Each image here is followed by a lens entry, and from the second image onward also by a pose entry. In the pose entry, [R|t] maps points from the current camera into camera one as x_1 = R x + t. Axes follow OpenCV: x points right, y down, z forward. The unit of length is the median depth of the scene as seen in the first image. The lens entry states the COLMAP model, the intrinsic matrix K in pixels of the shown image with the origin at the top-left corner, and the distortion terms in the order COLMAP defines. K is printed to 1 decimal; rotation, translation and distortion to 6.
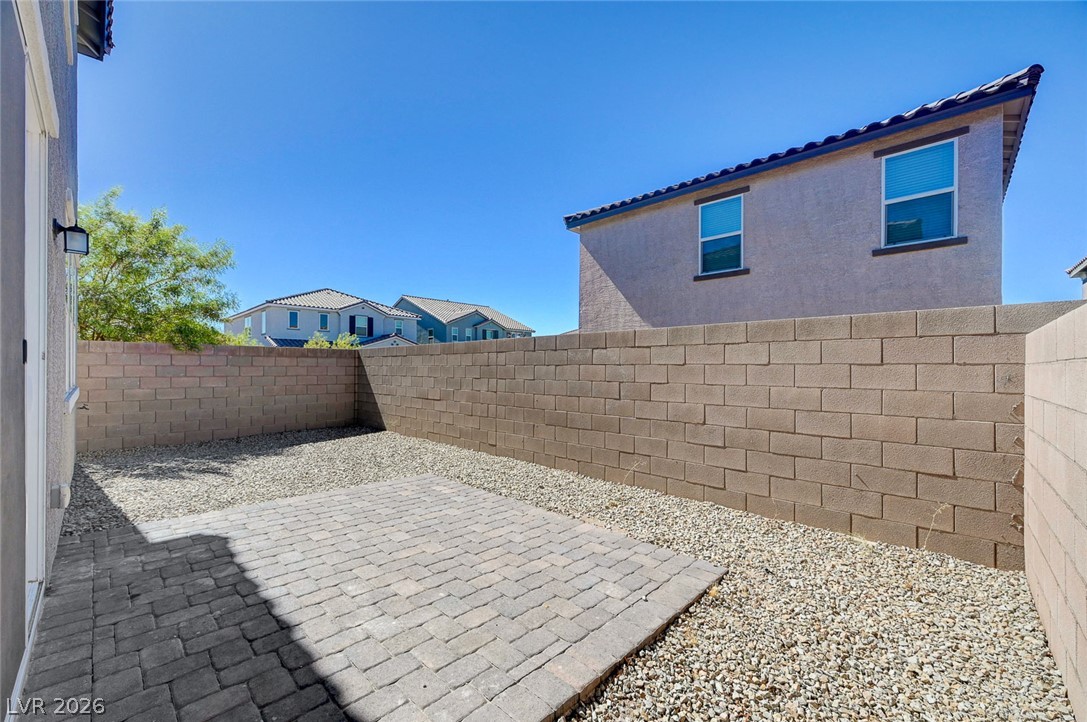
lens RADIAL K [[434.8, 0, 541.4], [0, 434.8, 368.3], [0, 0, 1]] dist [0.000376, 0.000349]
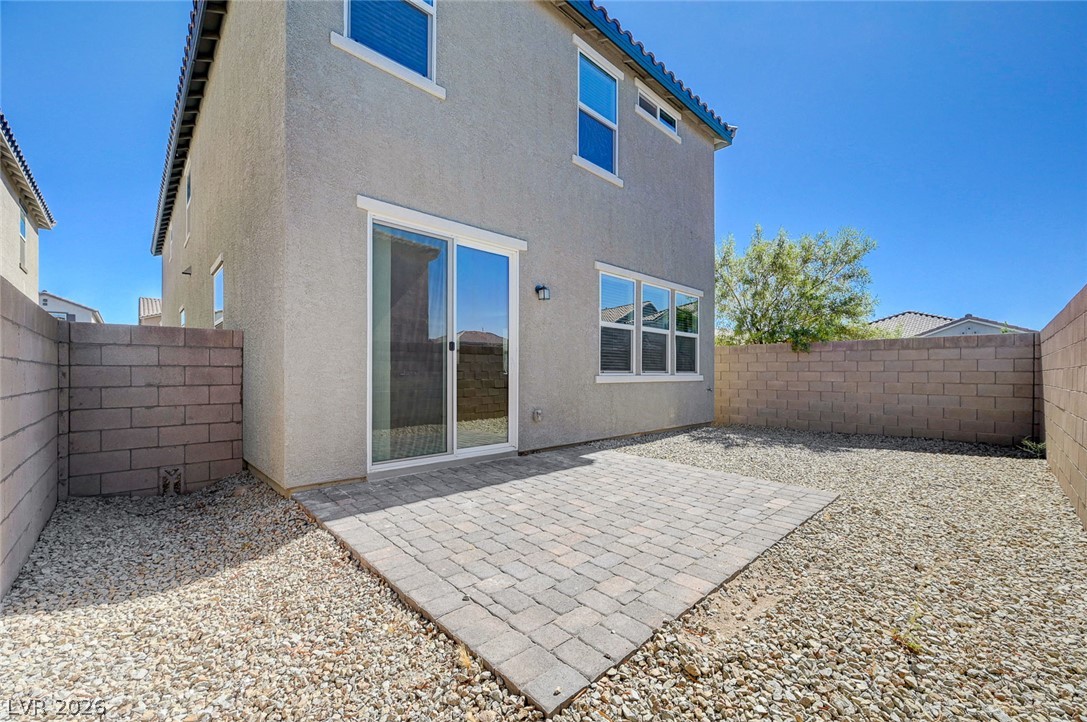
lens RADIAL K [[433.4, 0, 543.5], [0, 433.4, 361.0], [0, 0, 1]] dist [-0.000090, 0.000156]
pose [[-0.042297, -0.031523, -0.998608, 0.790068], [-0.004440, 0.999498, -0.031364, 0.073852], [0.999095, 0.003107, -0.042416, 0.867686]]
